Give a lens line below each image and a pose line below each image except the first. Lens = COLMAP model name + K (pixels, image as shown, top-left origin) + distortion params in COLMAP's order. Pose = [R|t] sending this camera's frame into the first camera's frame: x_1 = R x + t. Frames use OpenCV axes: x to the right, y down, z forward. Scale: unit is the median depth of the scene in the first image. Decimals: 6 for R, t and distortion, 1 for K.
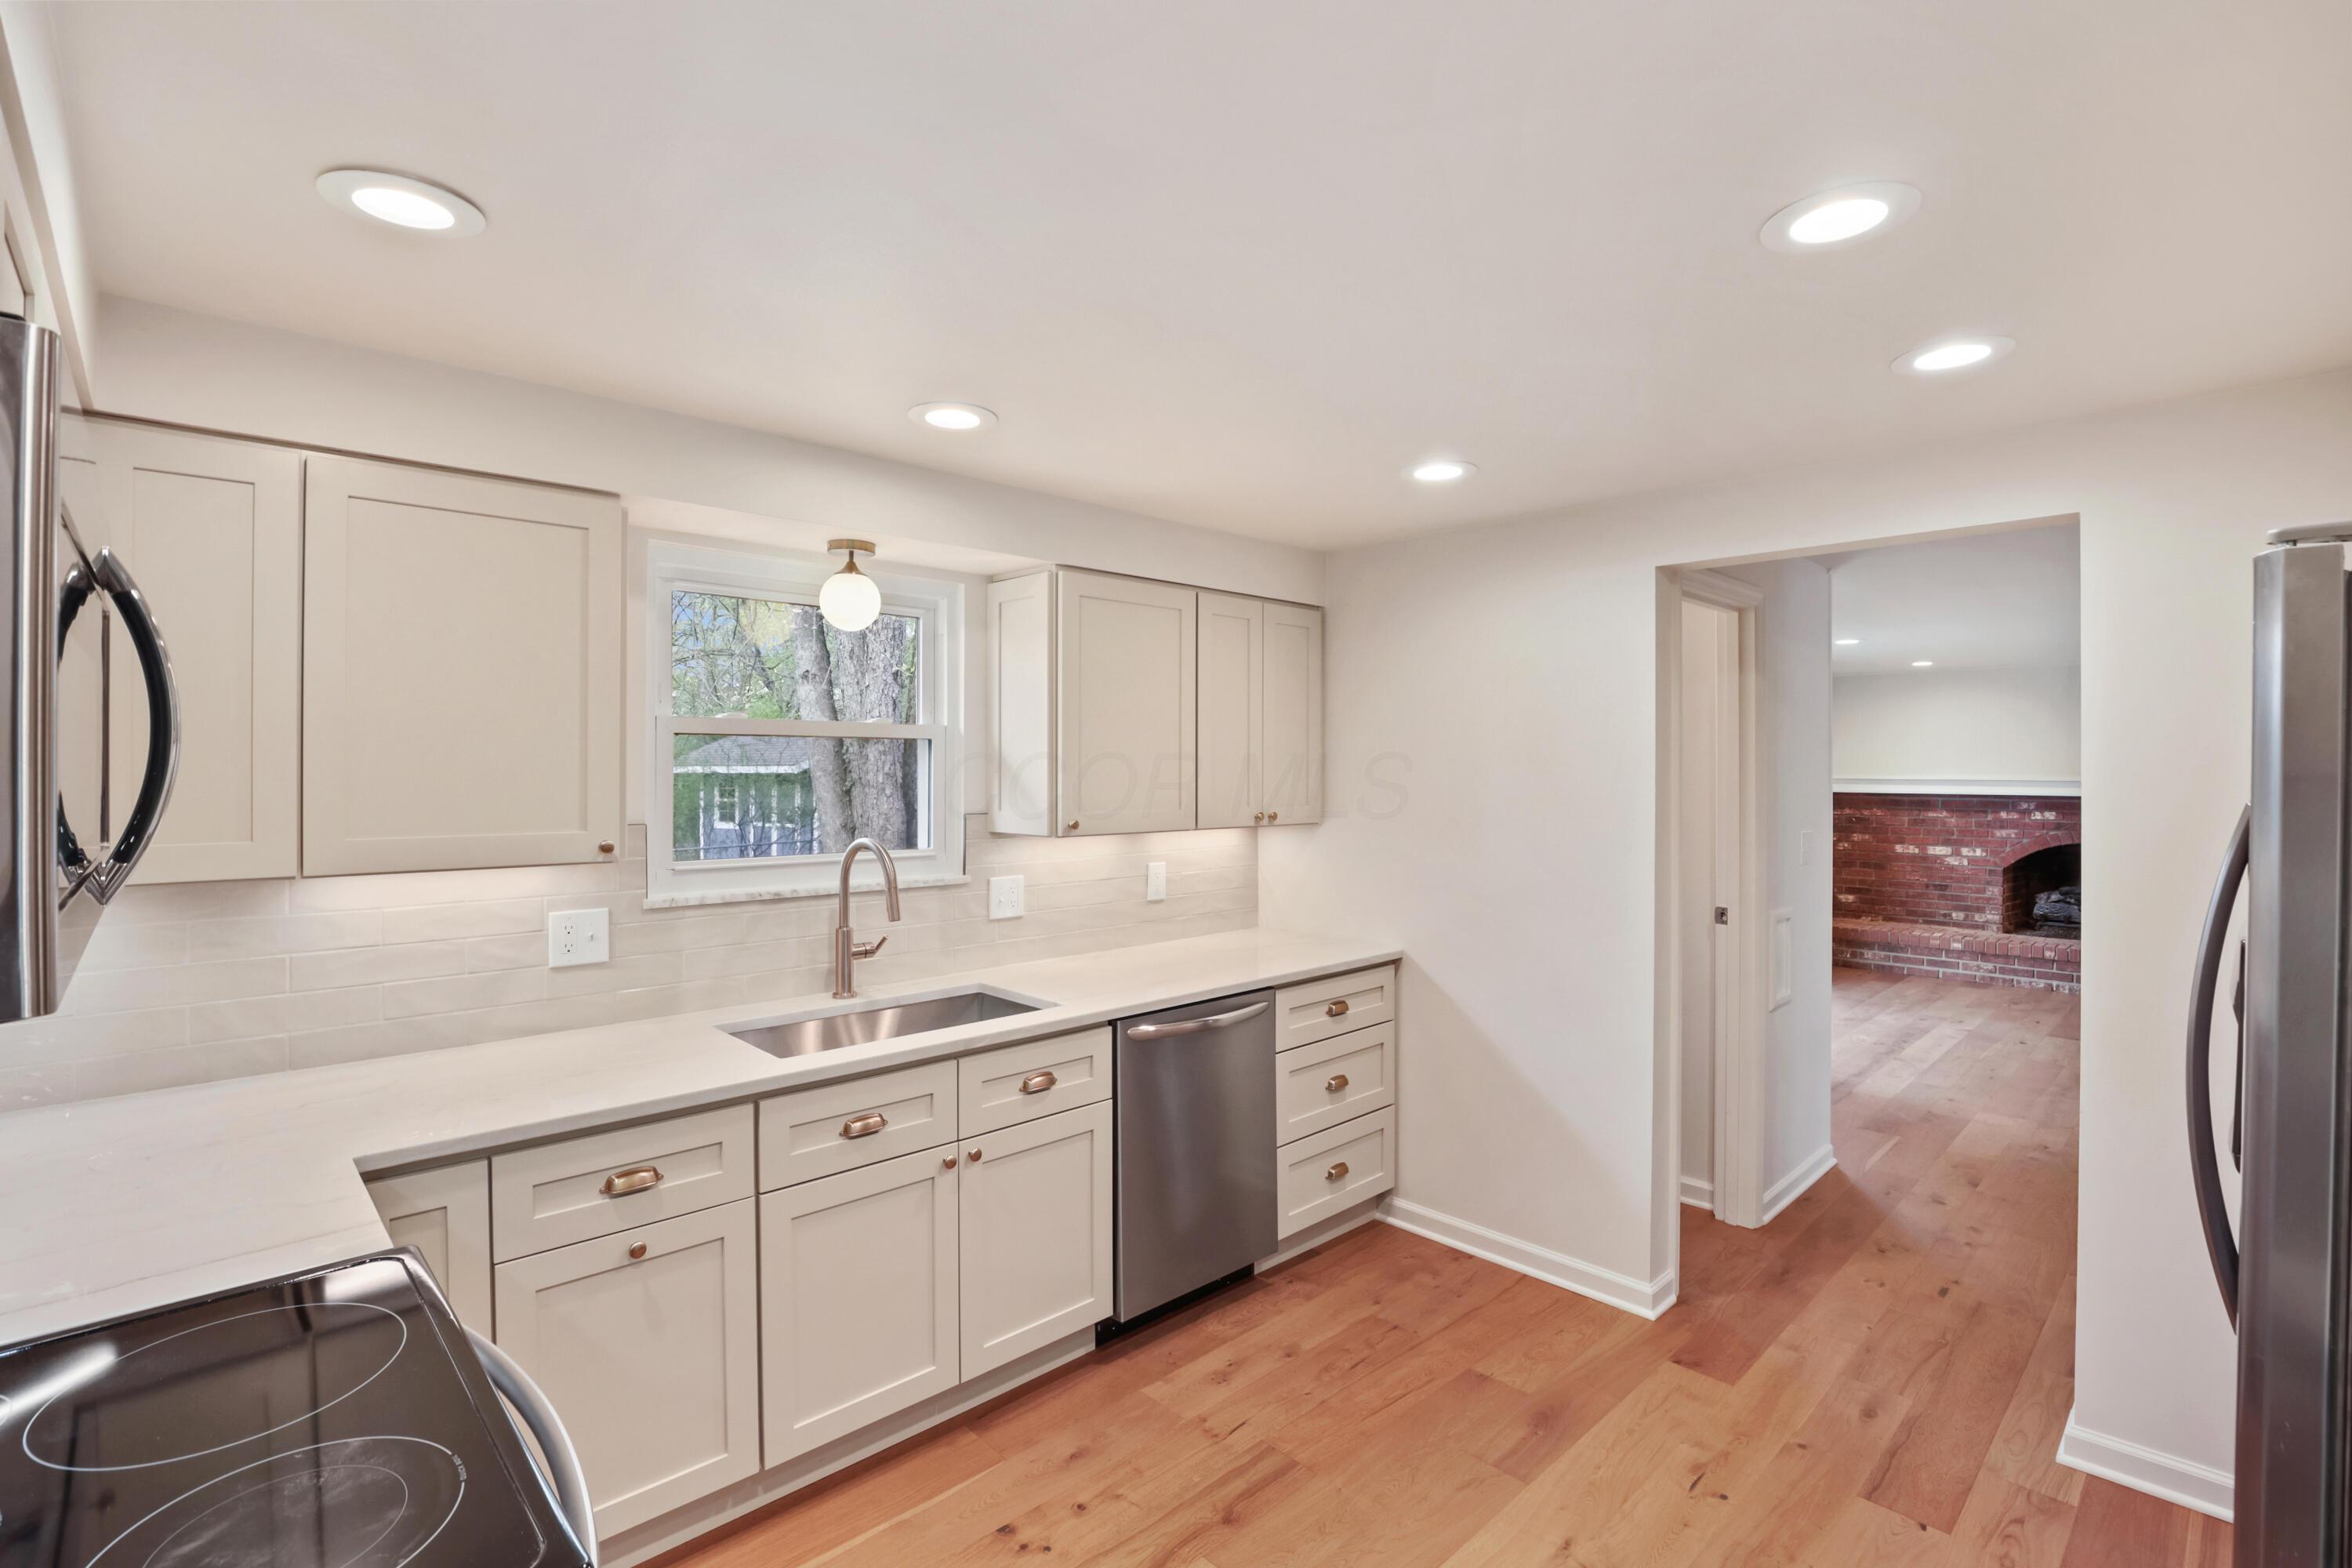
lens RADIAL K [[1084.6, 0, 1167.9], [0, 1084.6, 770.6], [0, 0, 1]] dist [-0.032235, 0.002731]
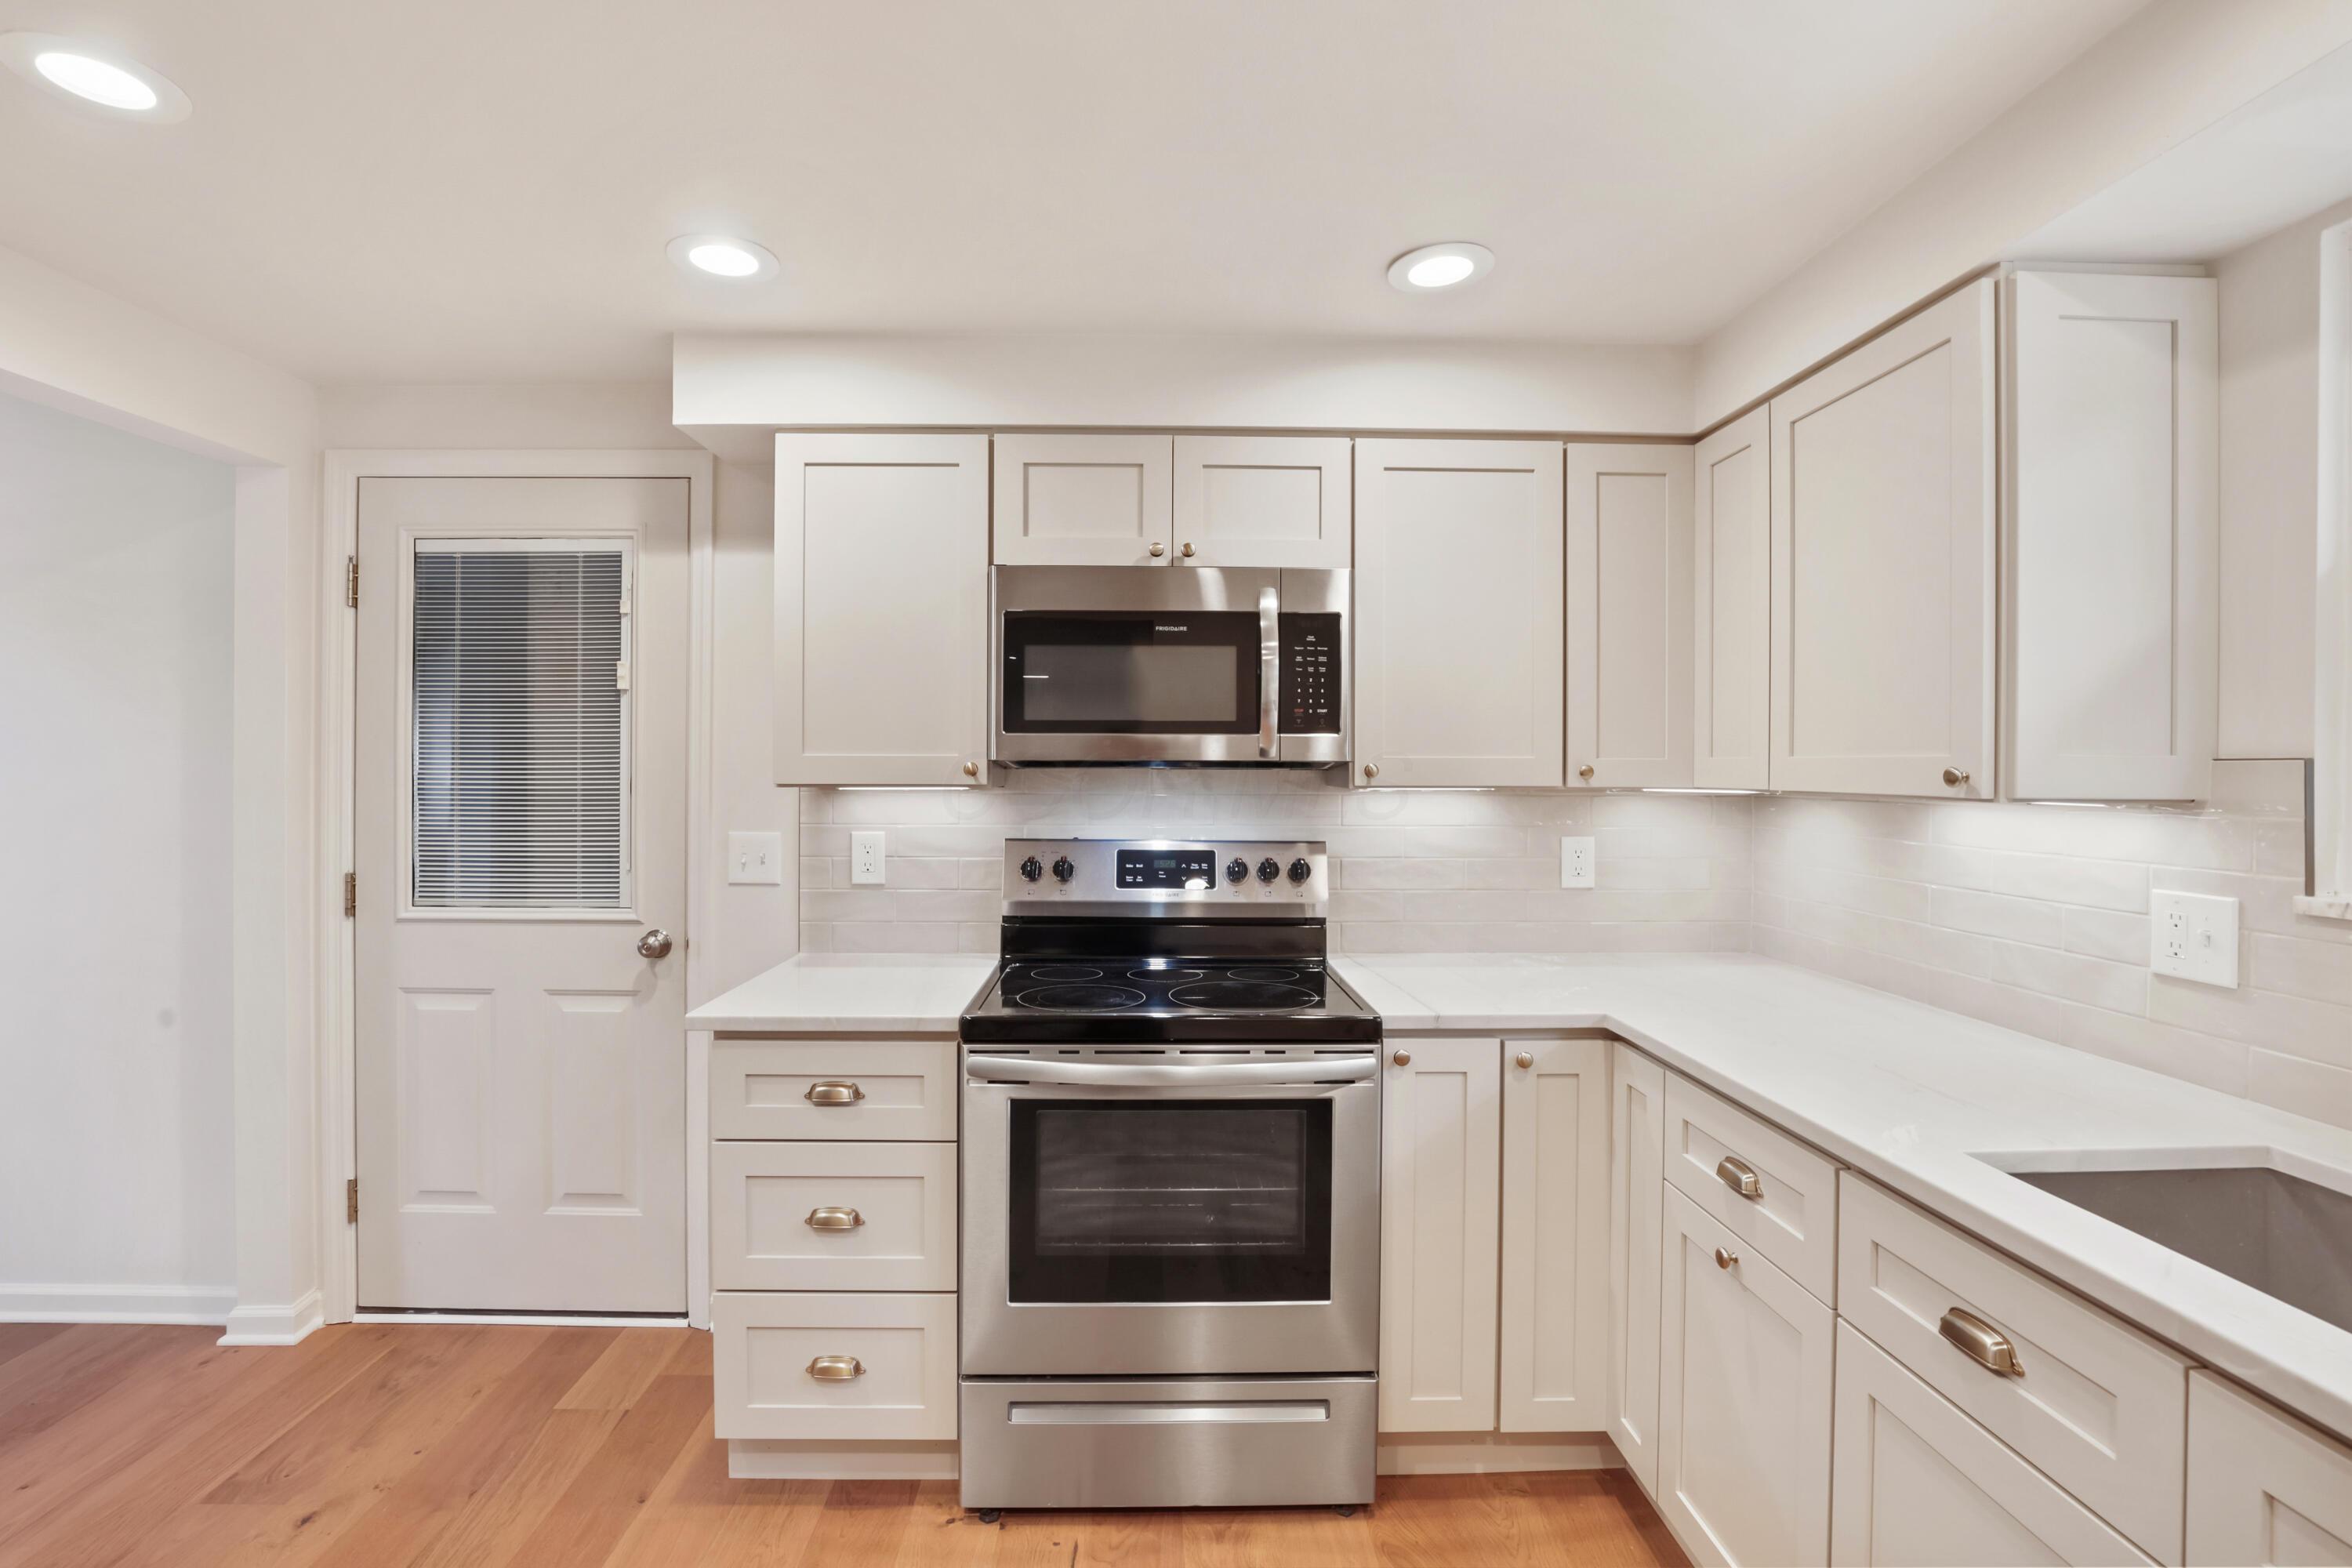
lens RADIAL K [[1084.6, 0, 1165.5], [0, 1084.6, 774.2], [0, 0, 1]] dist [-0.032235, 0.002731]
pose [[-0.661818, -0.001568, -0.749663, 0.298855], [-0.008600, 0.999948, 0.005501, 0.059152], [0.749616, 0.010088, -0.661797, 0.917154]]
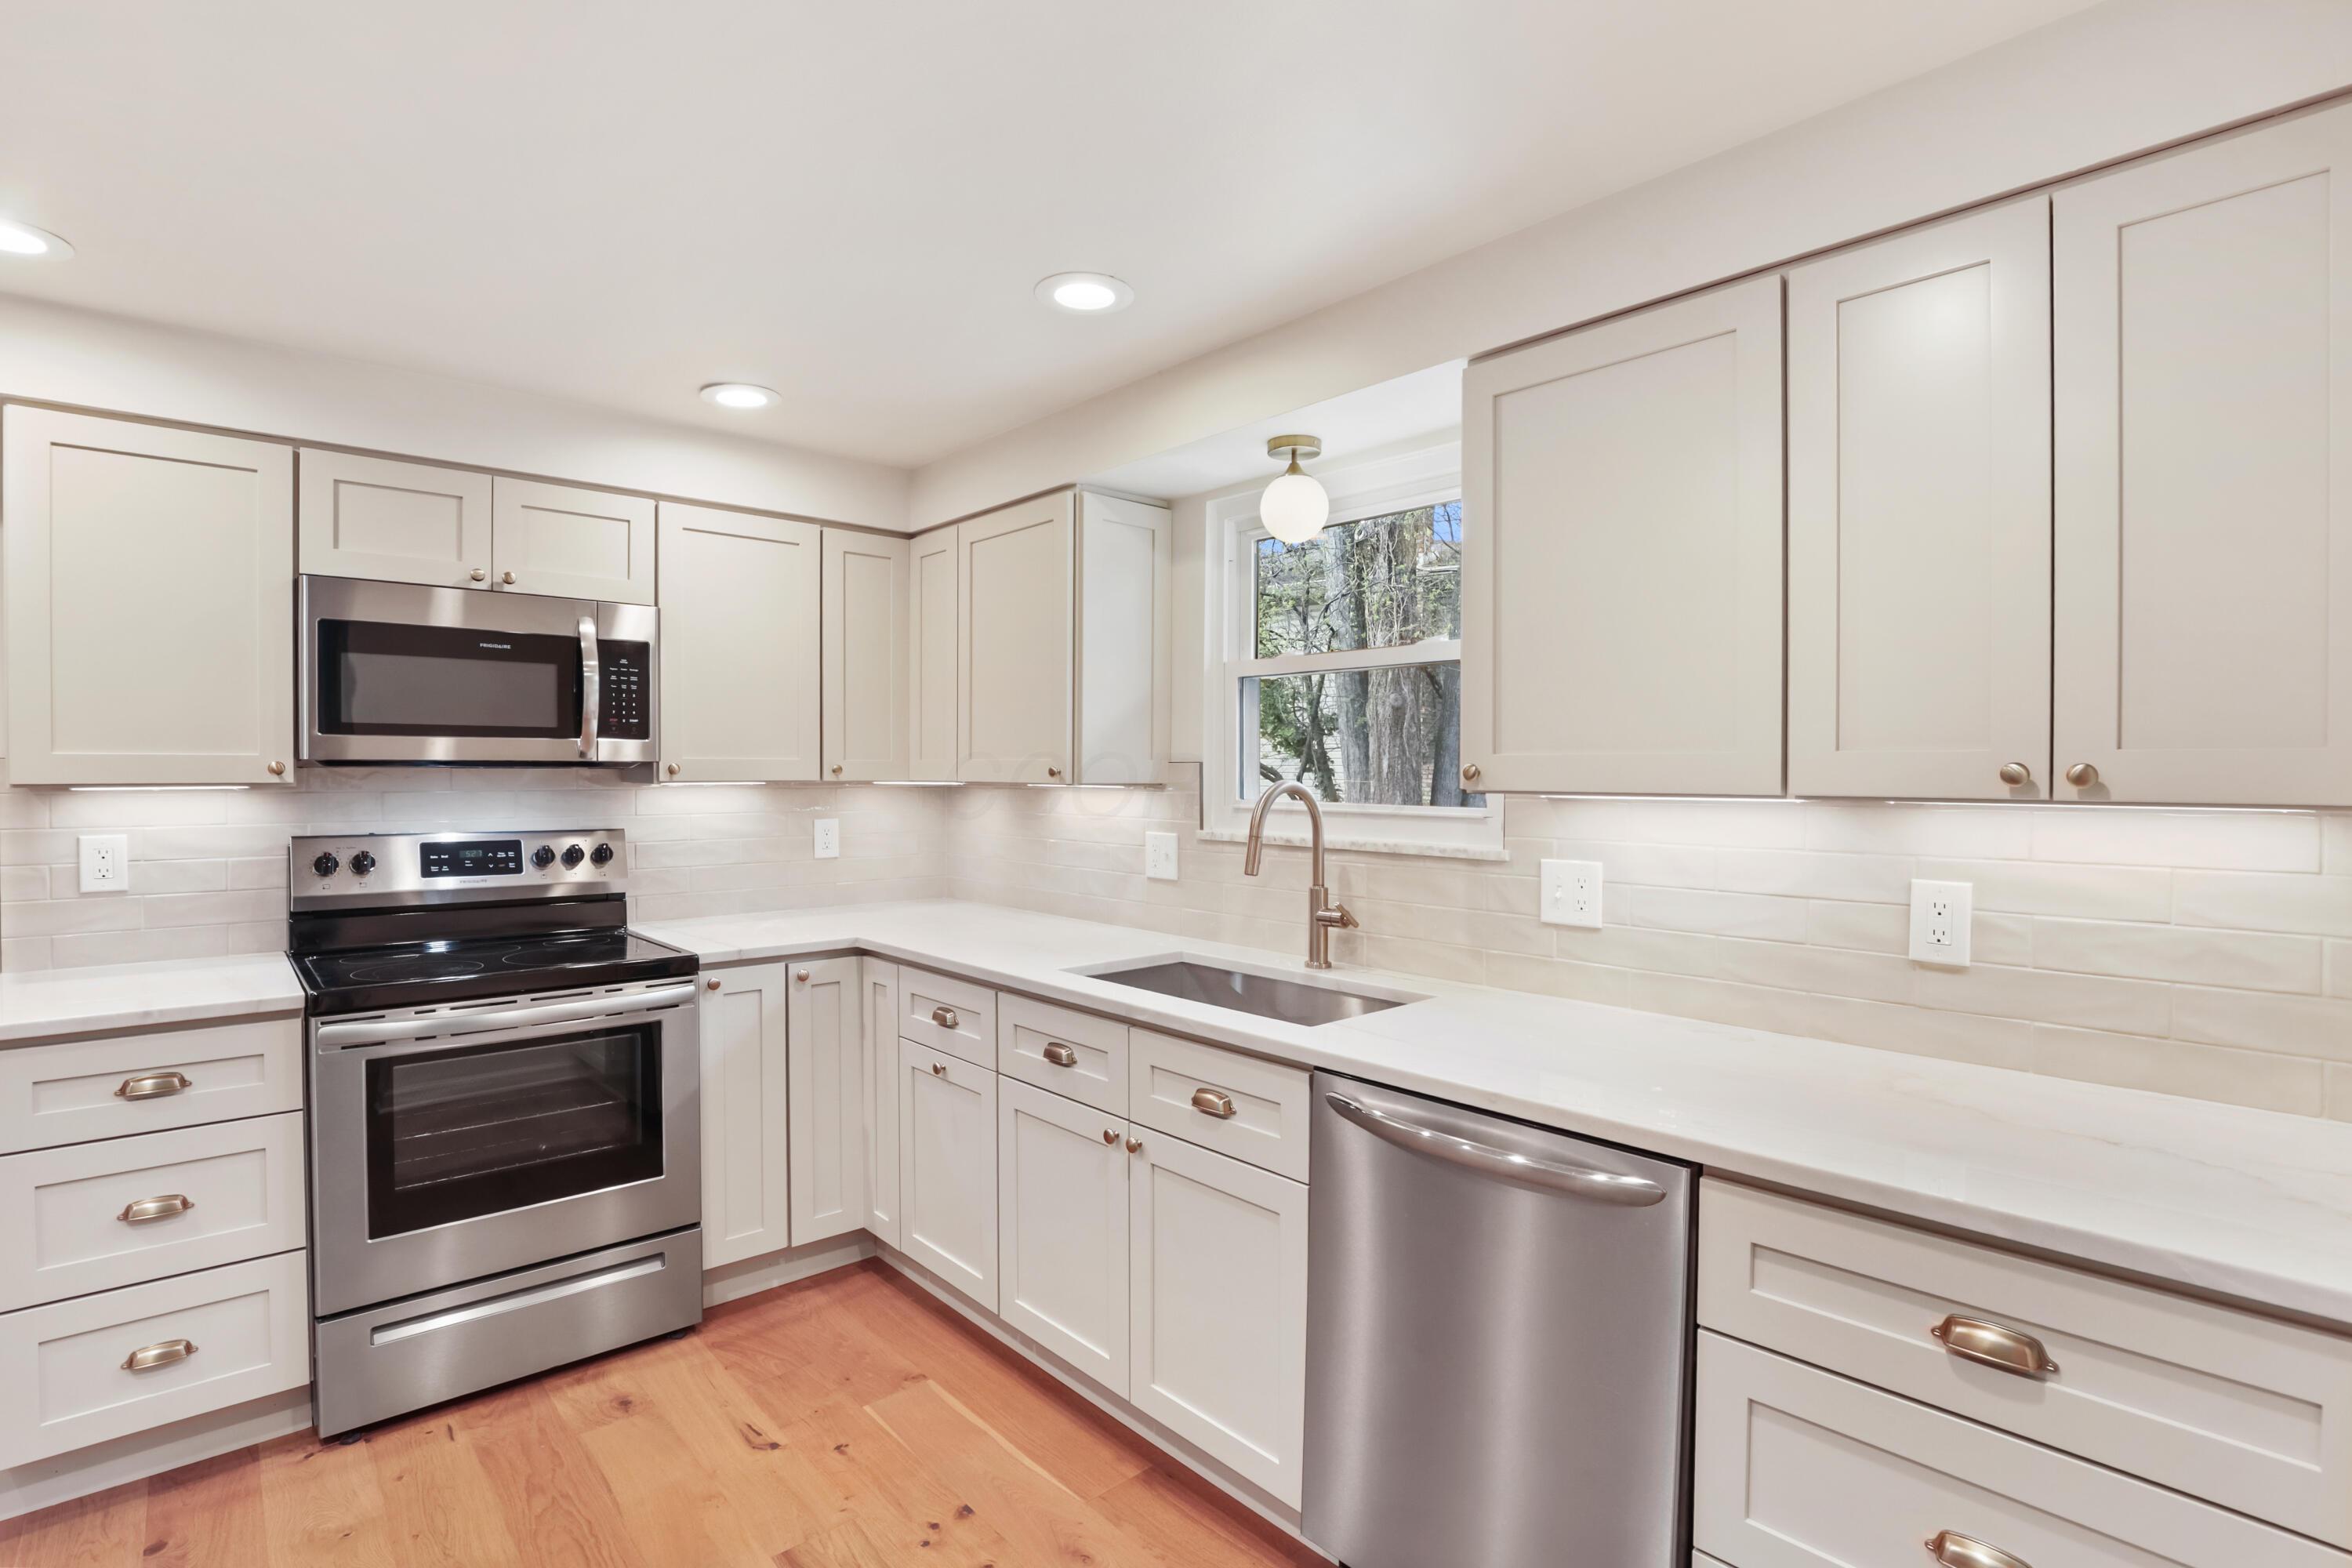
lens RADIAL K [[1084.6, 0, 1160.0], [0, 1084.6, 785.7], [0, 0, 1]] dist [-0.032235, 0.002731]
pose [[-0.021007, 0.011292, -0.999716, 0.628997], [-0.006739, 0.999912, 0.011435, 0.061046], [0.999757, 0.006977, -0.020929, 0.981263]]
